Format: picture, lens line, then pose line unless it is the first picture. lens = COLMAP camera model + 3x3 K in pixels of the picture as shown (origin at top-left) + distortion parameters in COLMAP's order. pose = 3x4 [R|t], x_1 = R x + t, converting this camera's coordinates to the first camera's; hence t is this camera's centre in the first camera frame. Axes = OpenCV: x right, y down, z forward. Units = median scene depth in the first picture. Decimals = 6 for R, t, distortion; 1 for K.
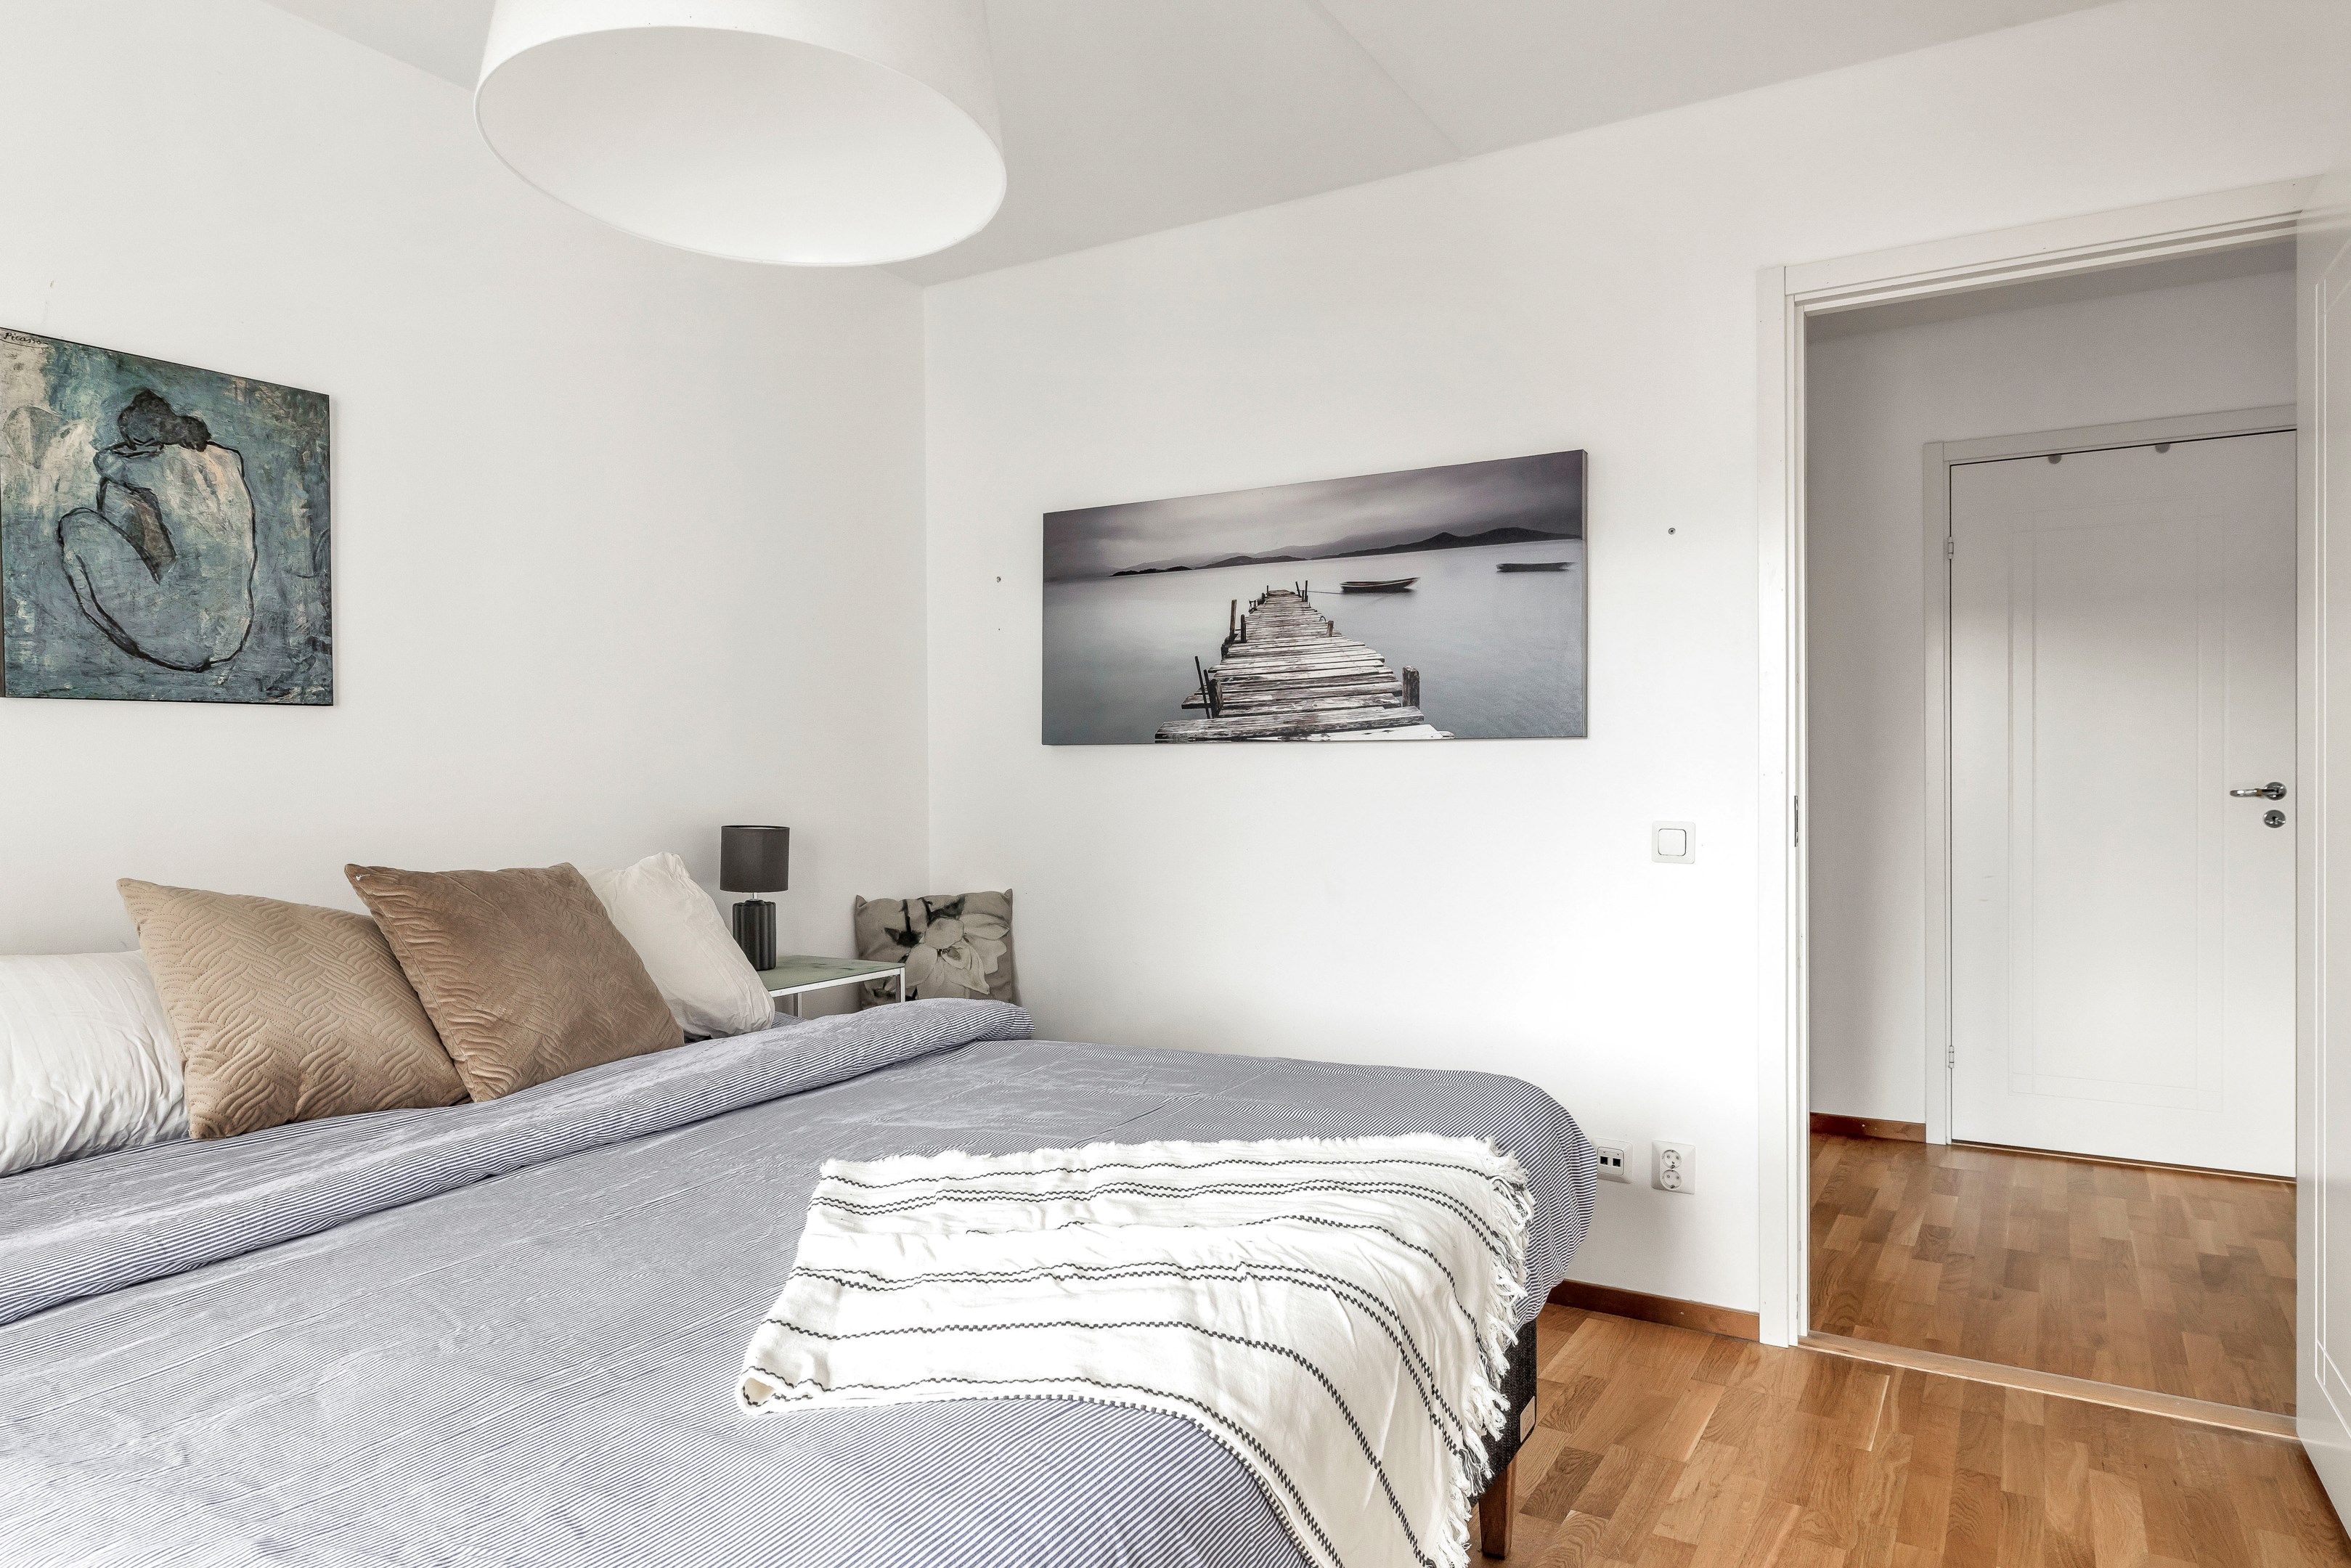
lens RADIAL K [[1390.2, 0, 1166.9], [0, 1390.2, 776.8], [0, 0, 1]] dist [-0.000483, 0.000462]
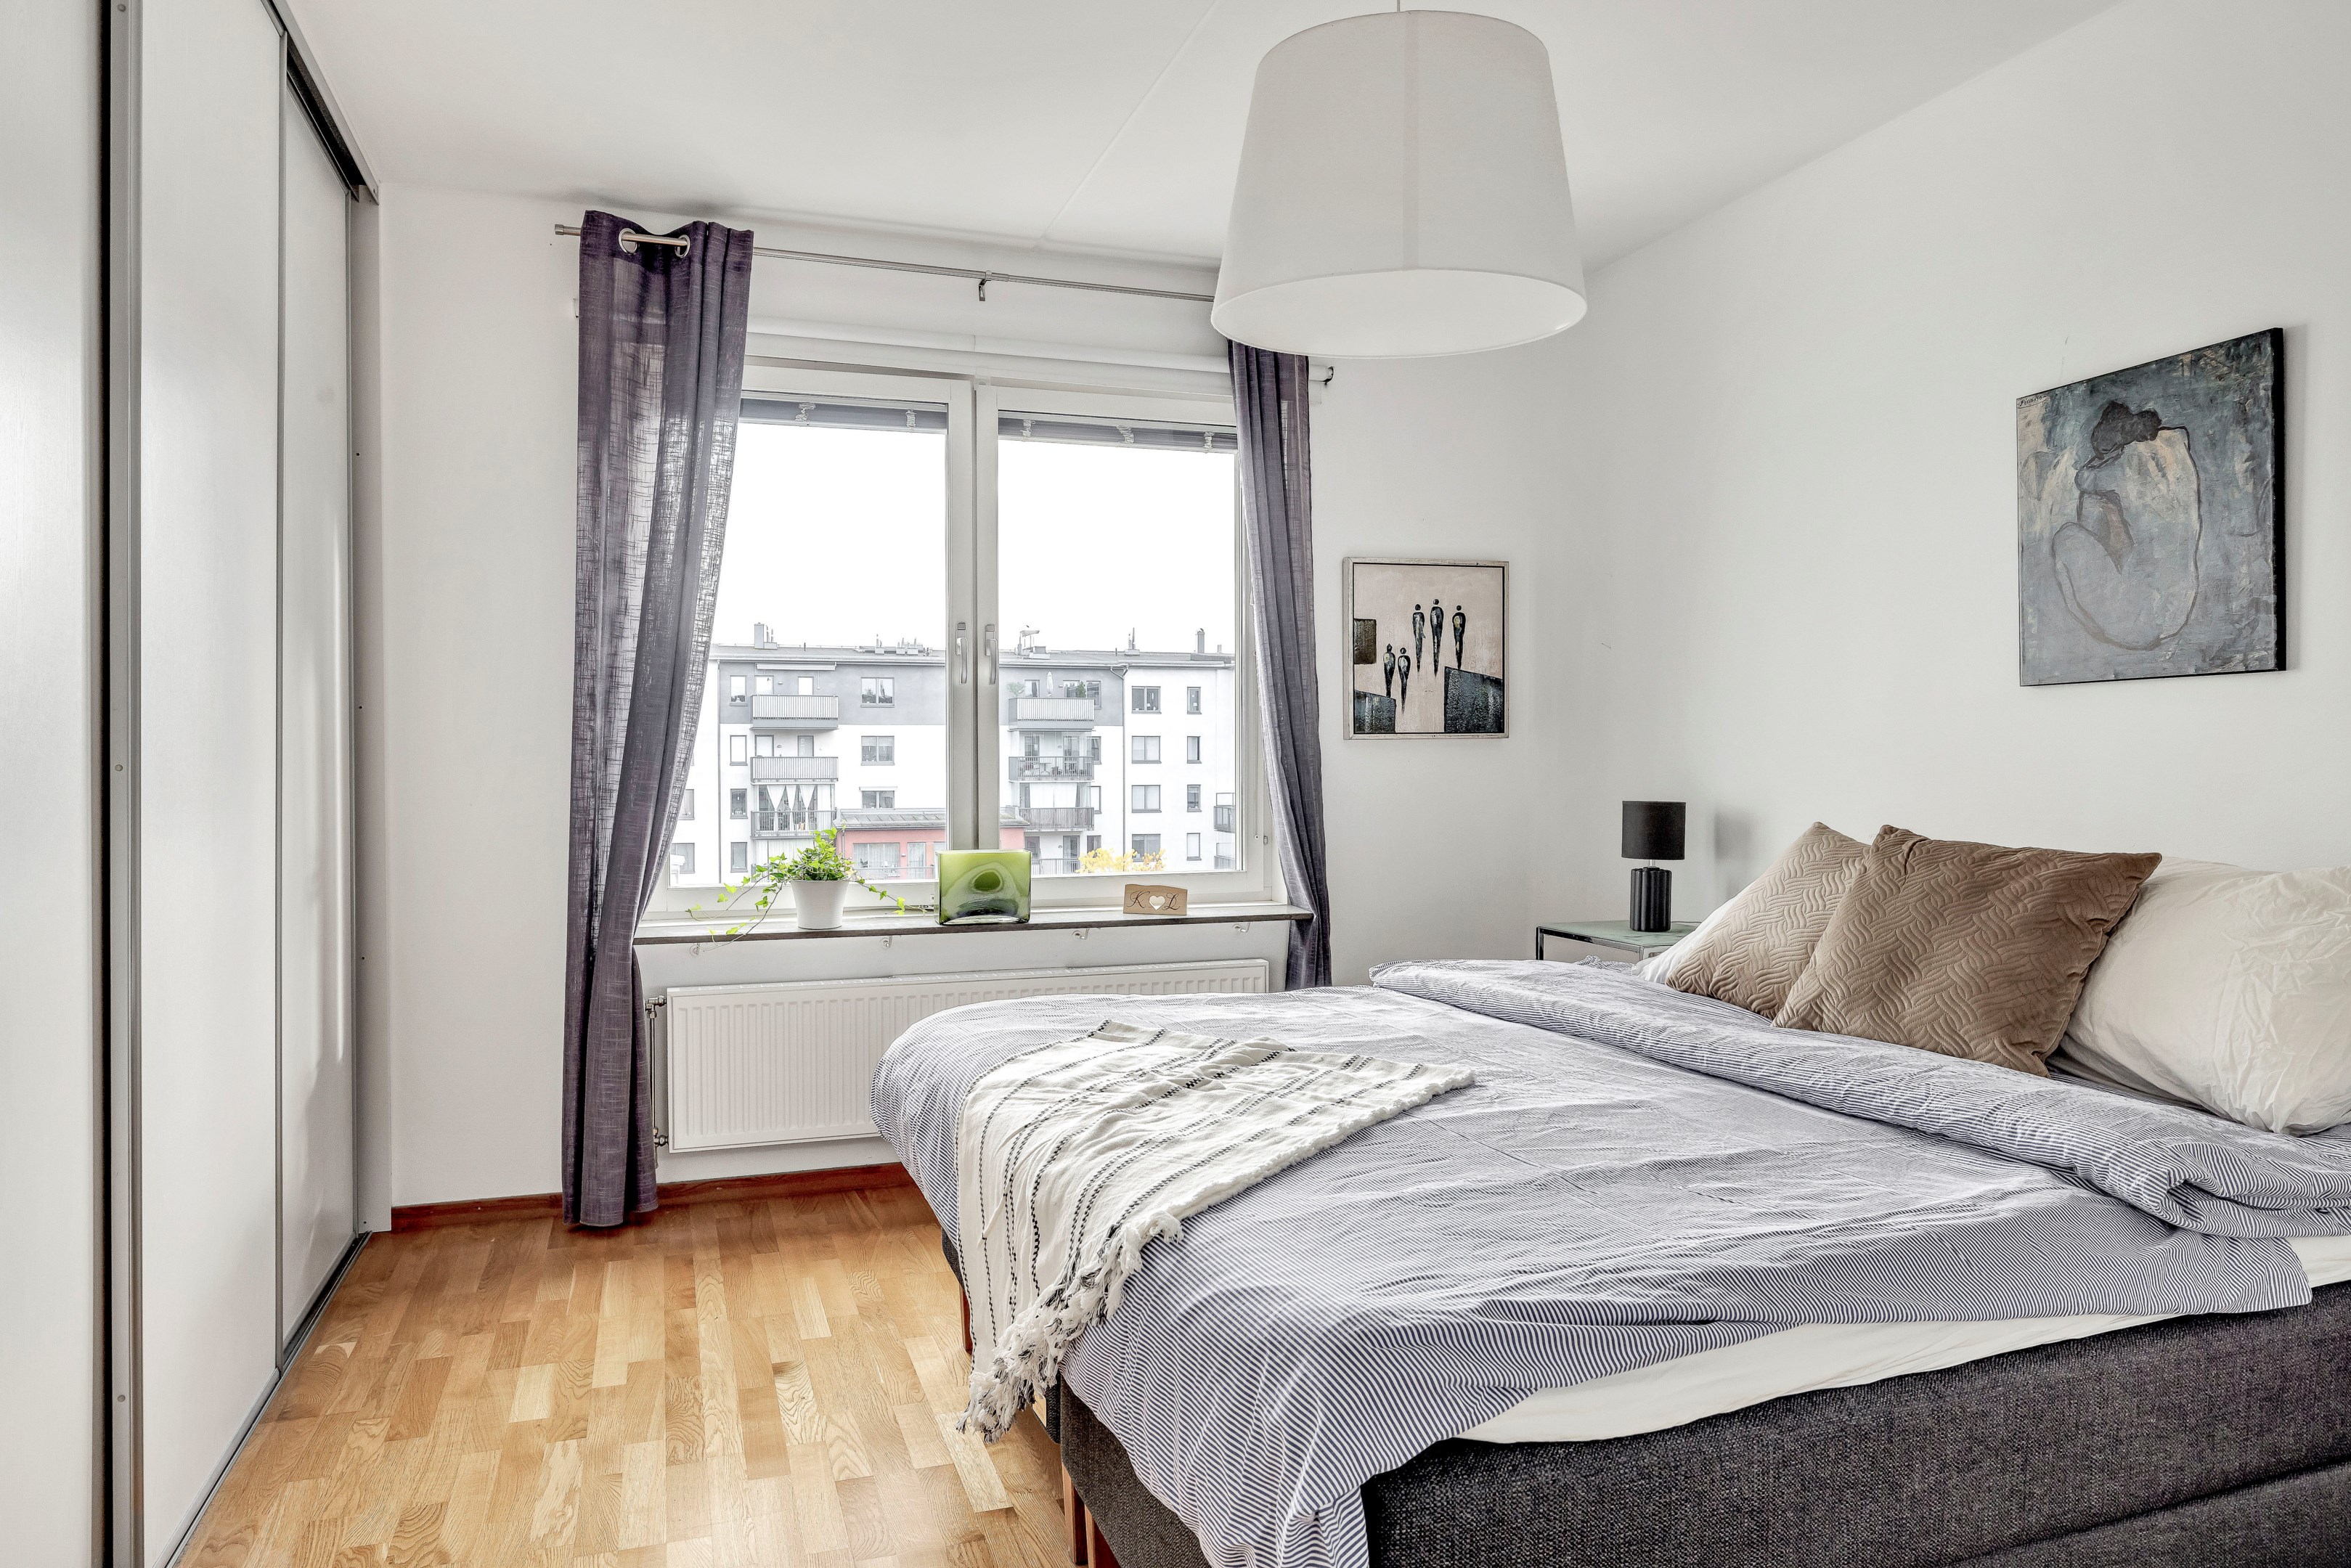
lens RADIAL K [[1390.2, 0, 1166.9], [0, 1390.2, 776.8], [0, 0, 1]] dist [-0.000483, 0.000462]
pose [[-0.609328, 0.018610, -0.792700, 0.605010], [0.002532, 0.999765, 0.021525, -0.003360], [0.792914, 0.011109, -0.609232, 1.059736]]
